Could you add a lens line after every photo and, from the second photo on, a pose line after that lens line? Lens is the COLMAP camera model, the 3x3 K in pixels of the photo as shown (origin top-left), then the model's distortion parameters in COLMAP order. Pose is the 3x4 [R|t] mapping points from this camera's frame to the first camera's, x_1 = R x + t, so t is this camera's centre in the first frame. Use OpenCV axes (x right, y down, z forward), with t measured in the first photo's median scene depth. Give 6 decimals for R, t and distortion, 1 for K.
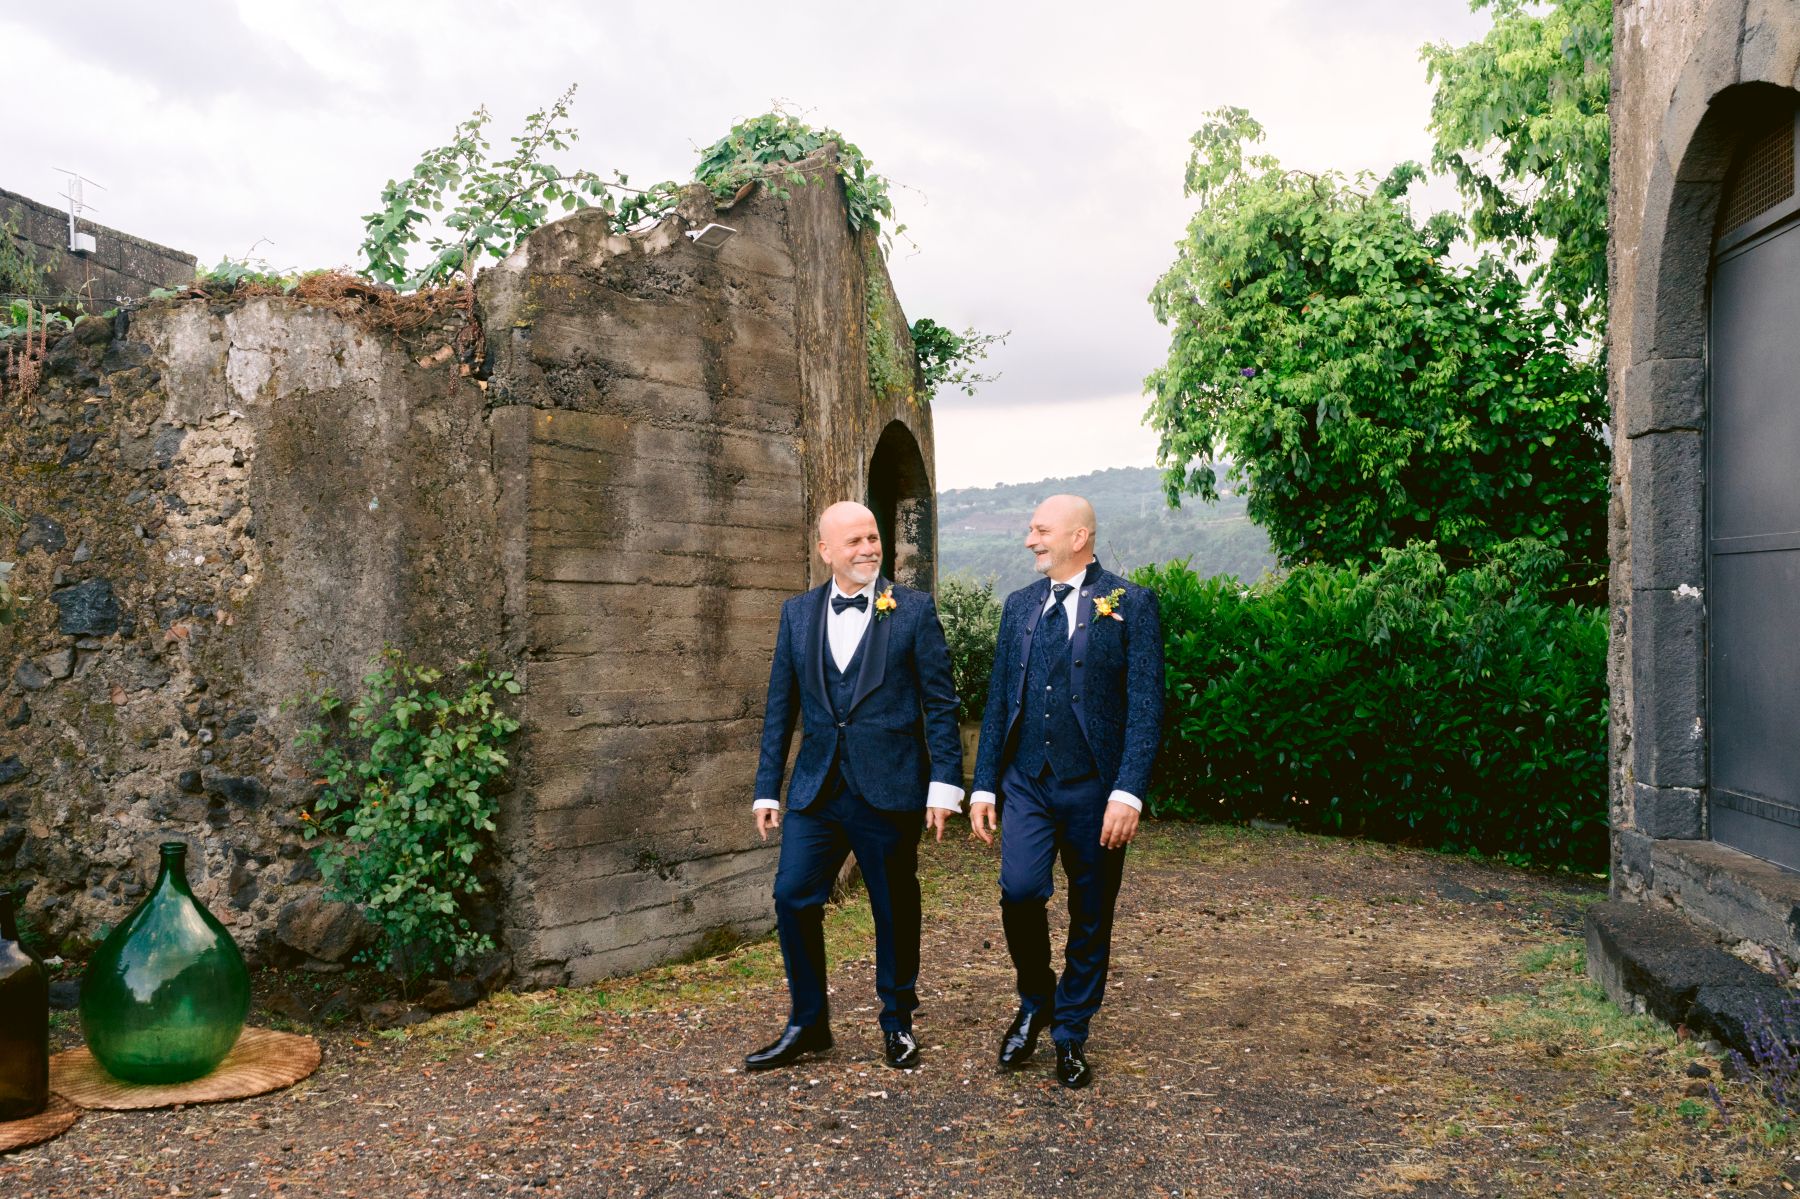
lens RADIAL K [[1726.8, 0, 898.7], [0, 1726.8, 600.2], [0, 0, 1]] dist [0.004668, 0.000000]
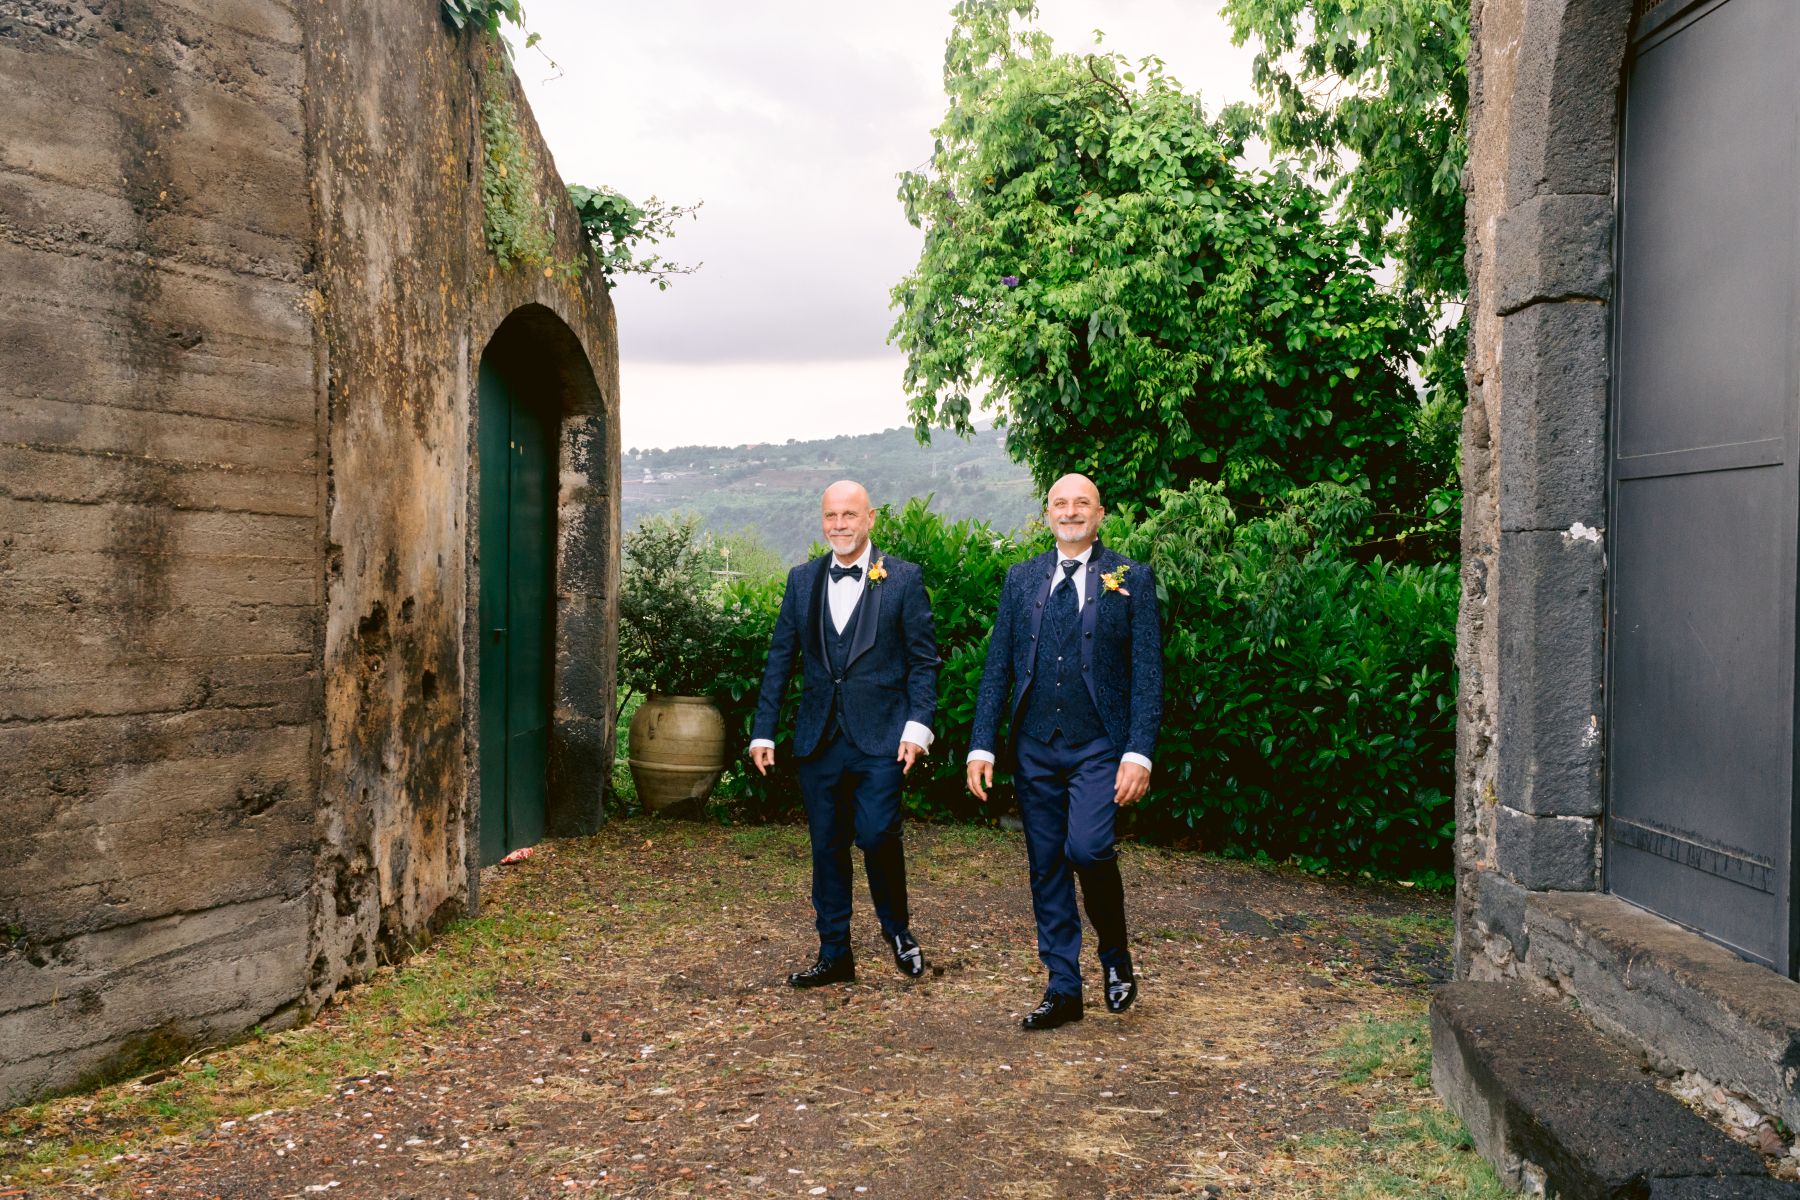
lens RADIAL K [[1726.8, 0, 900.9], [0, 1726.8, 598.8], [0, 0, 1]] dist [0.004668, 0.000000]
pose [[0.992716, 0.010360, 0.120032, 0.082041], [-0.013137, 0.999663, 0.022370, 0.007324], [-0.119760, -0.023784, 0.992518, 0.275430]]
